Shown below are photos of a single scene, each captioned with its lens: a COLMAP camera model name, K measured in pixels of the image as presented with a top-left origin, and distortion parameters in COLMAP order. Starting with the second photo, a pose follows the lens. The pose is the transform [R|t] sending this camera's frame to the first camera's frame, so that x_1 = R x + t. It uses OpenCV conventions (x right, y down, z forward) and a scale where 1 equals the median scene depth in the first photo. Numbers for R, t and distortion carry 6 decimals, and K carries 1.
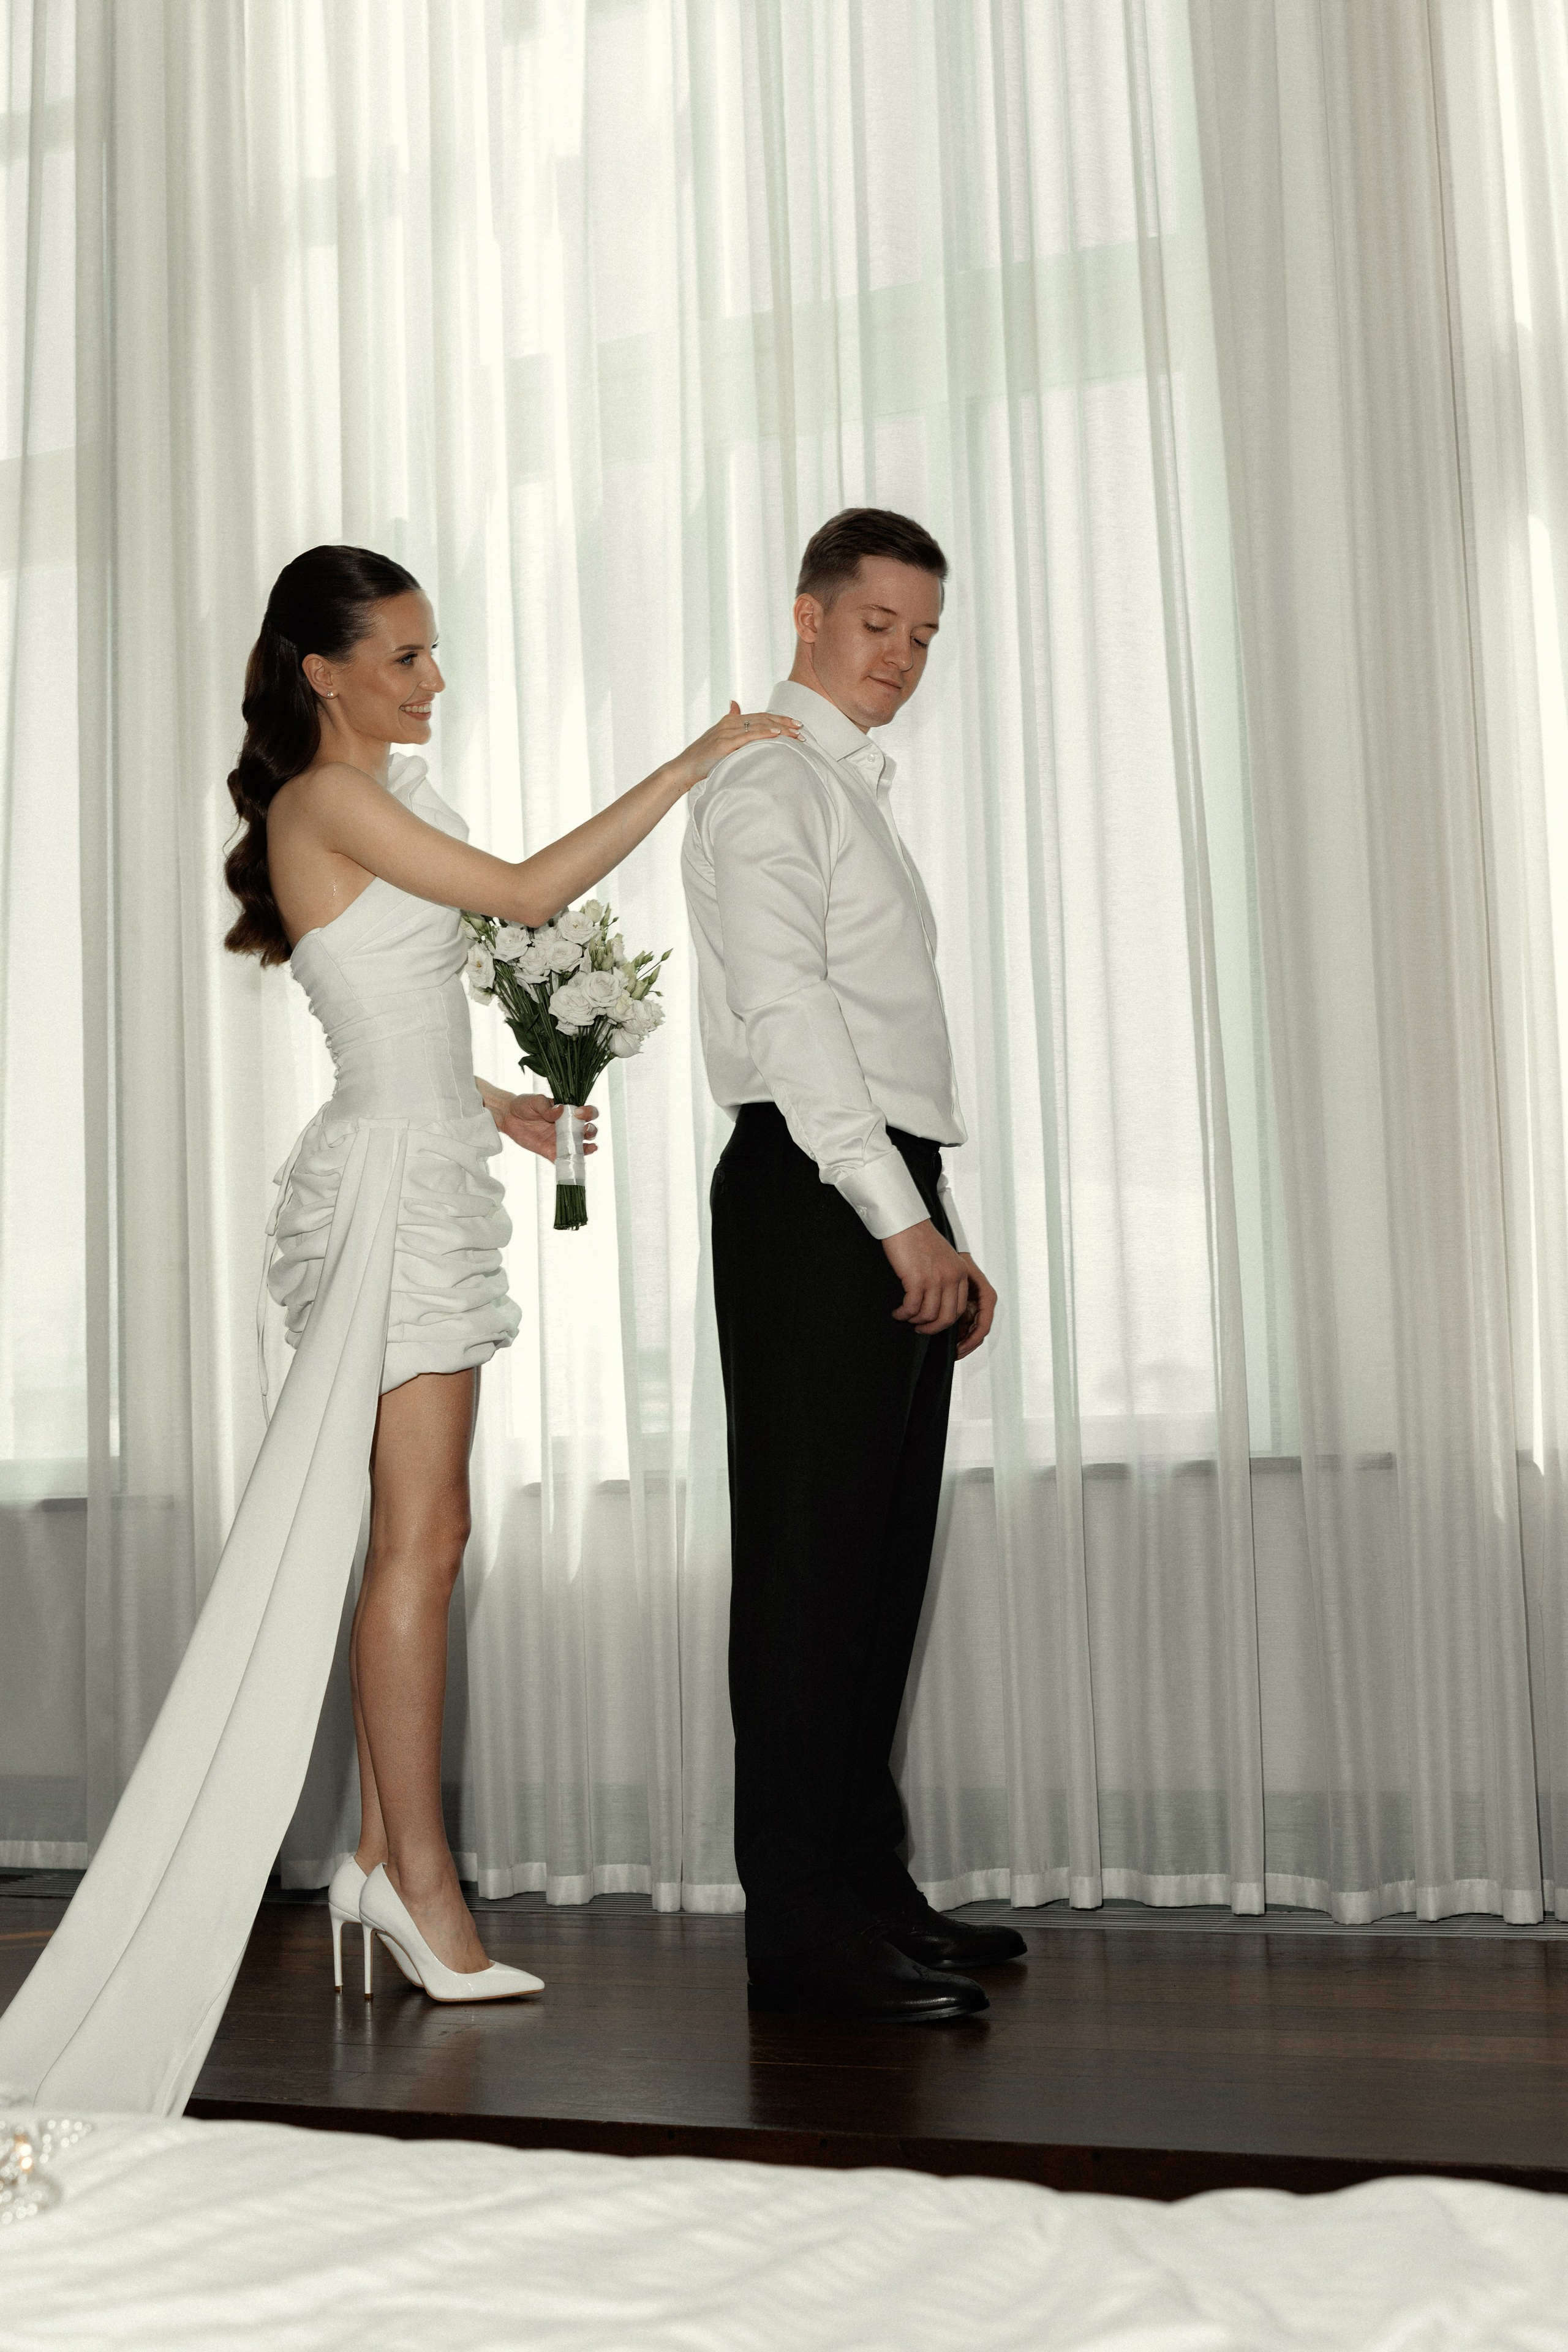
lens RADIAL K [[6108.6, 0, 783.7], [0, 6108.6, 1176.7], [0, 0, 1]] dist [-0.090711, -0.851835]
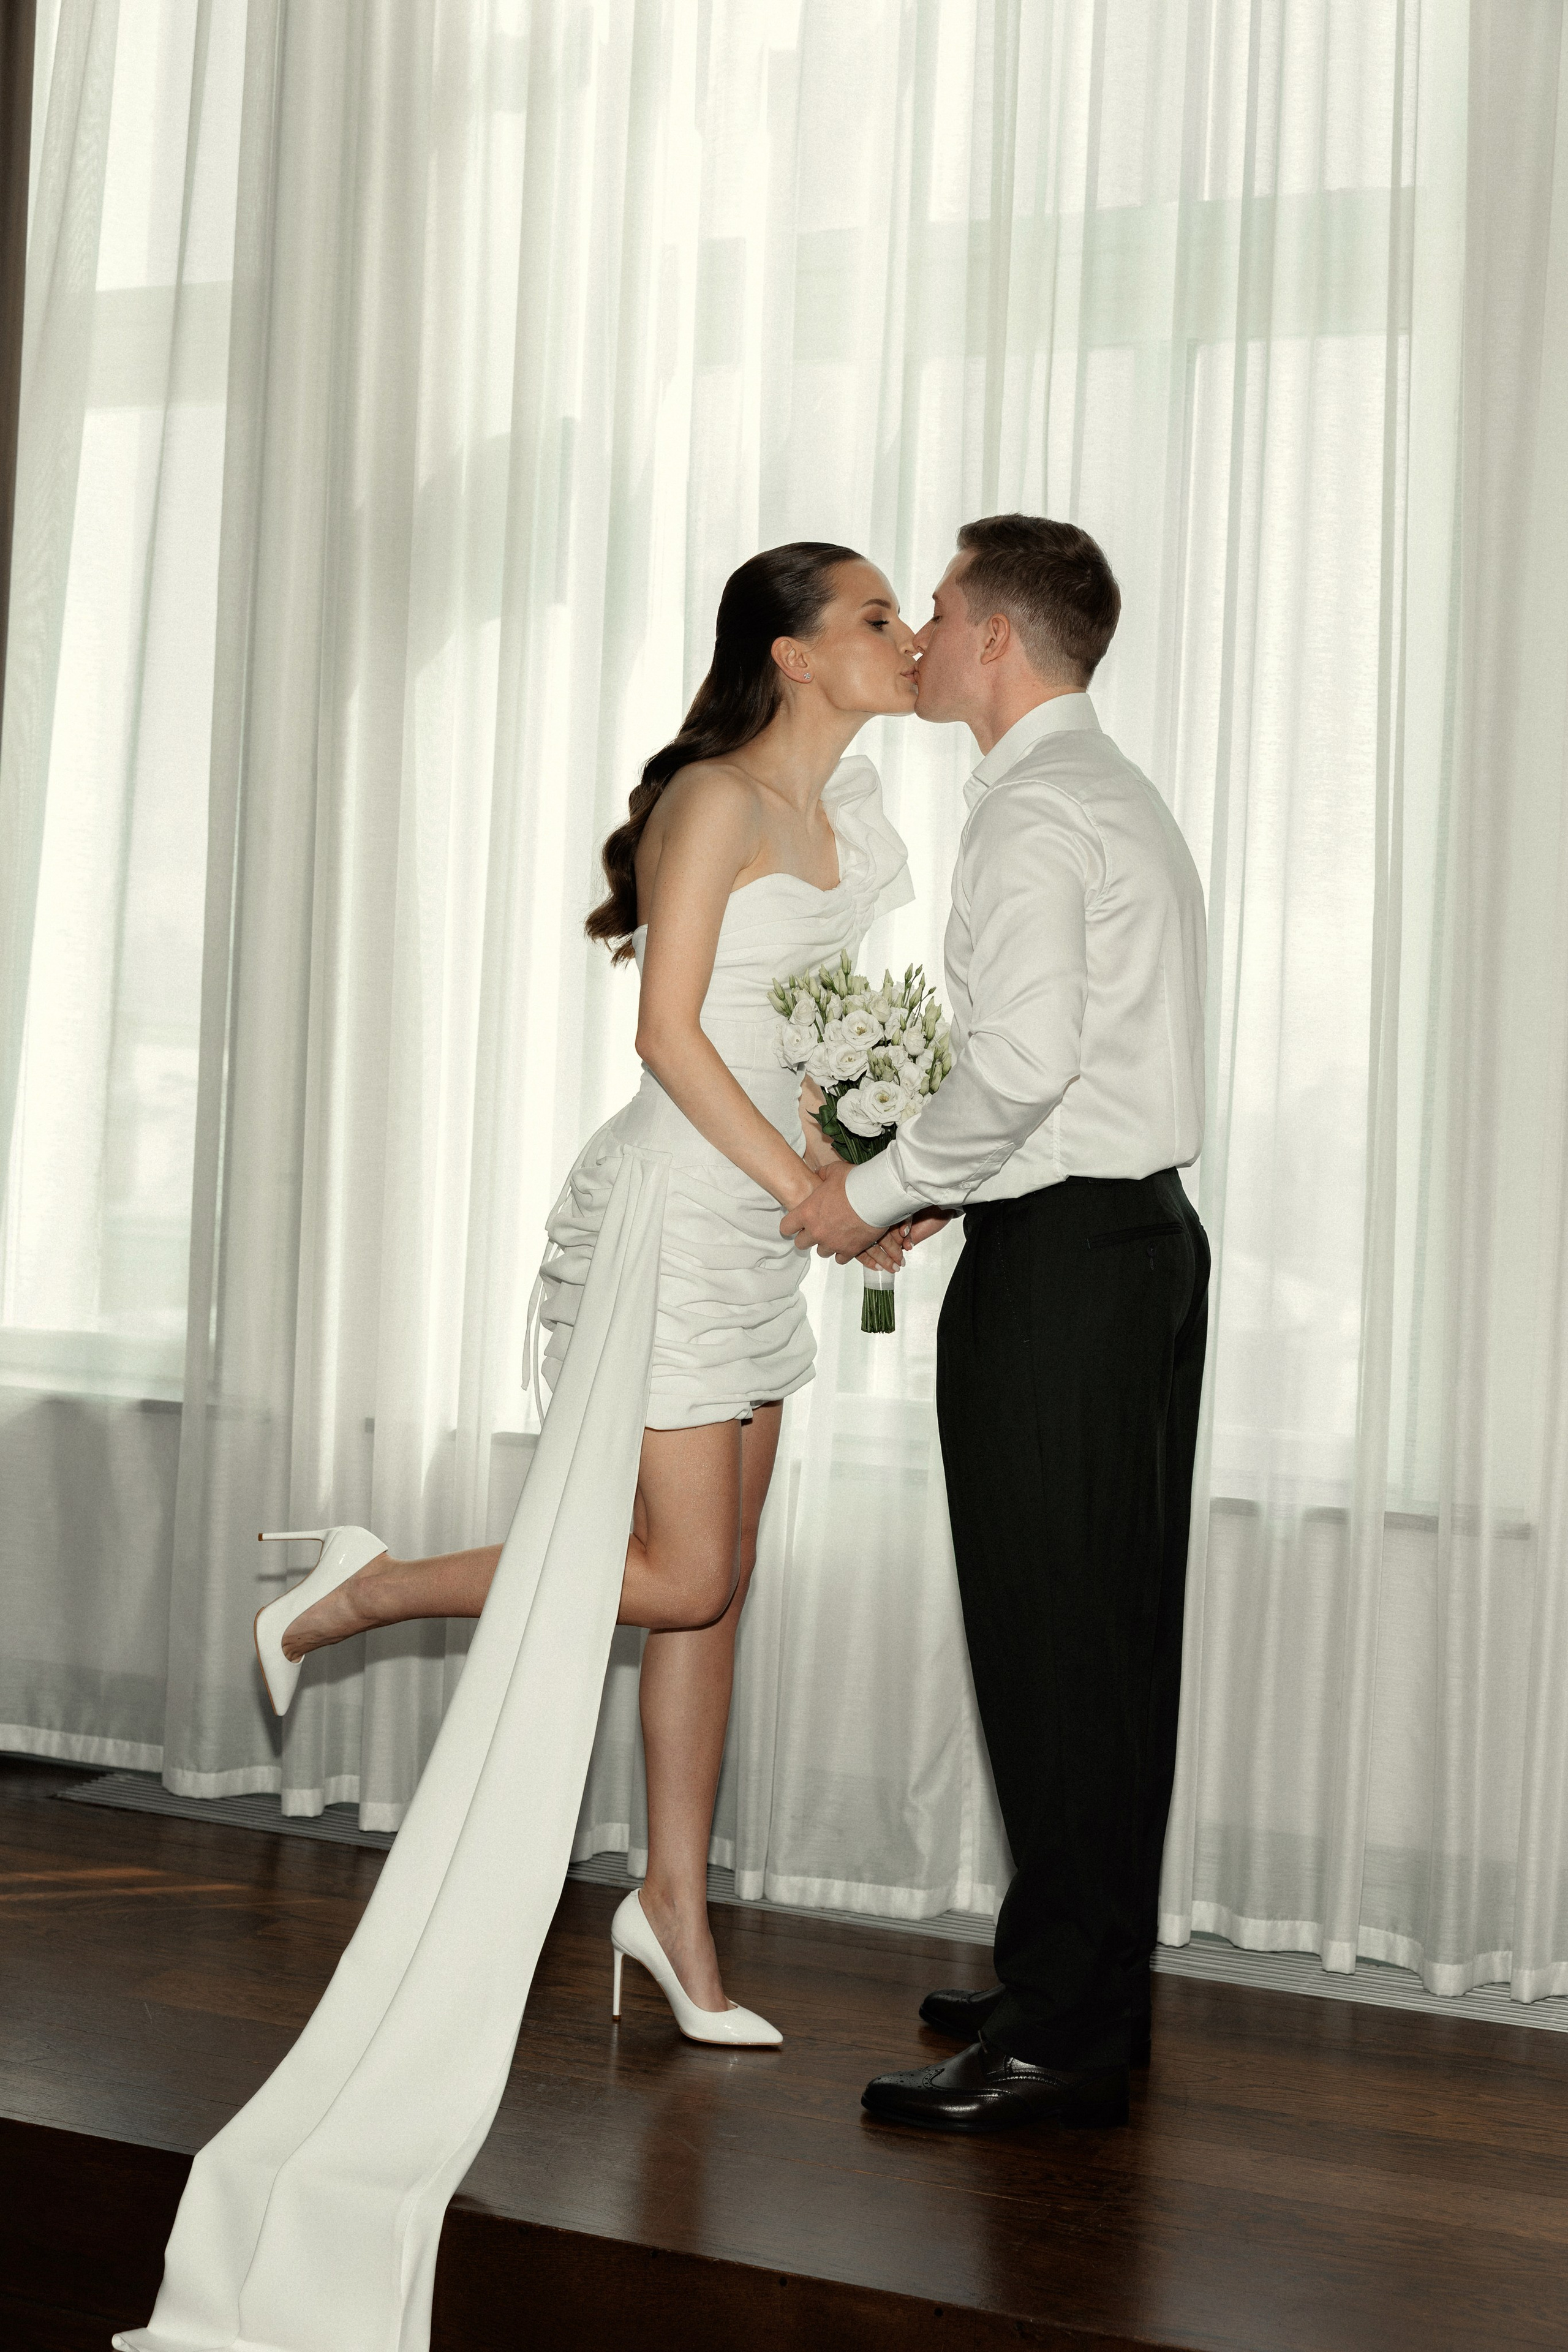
lens RADIAL K [[6108.6, 0, 783.7], [0, 6108.6, 1176.7], [0, 0, 1]] dist [-0.090711, -0.851835]
pose [[0.996678, 0.080136, -0.014532, -0.008074], [-0.075228, 0.974212, 0.212724, -0.196271], [0.031205, -0.210924, 0.977004, 0.066425]]
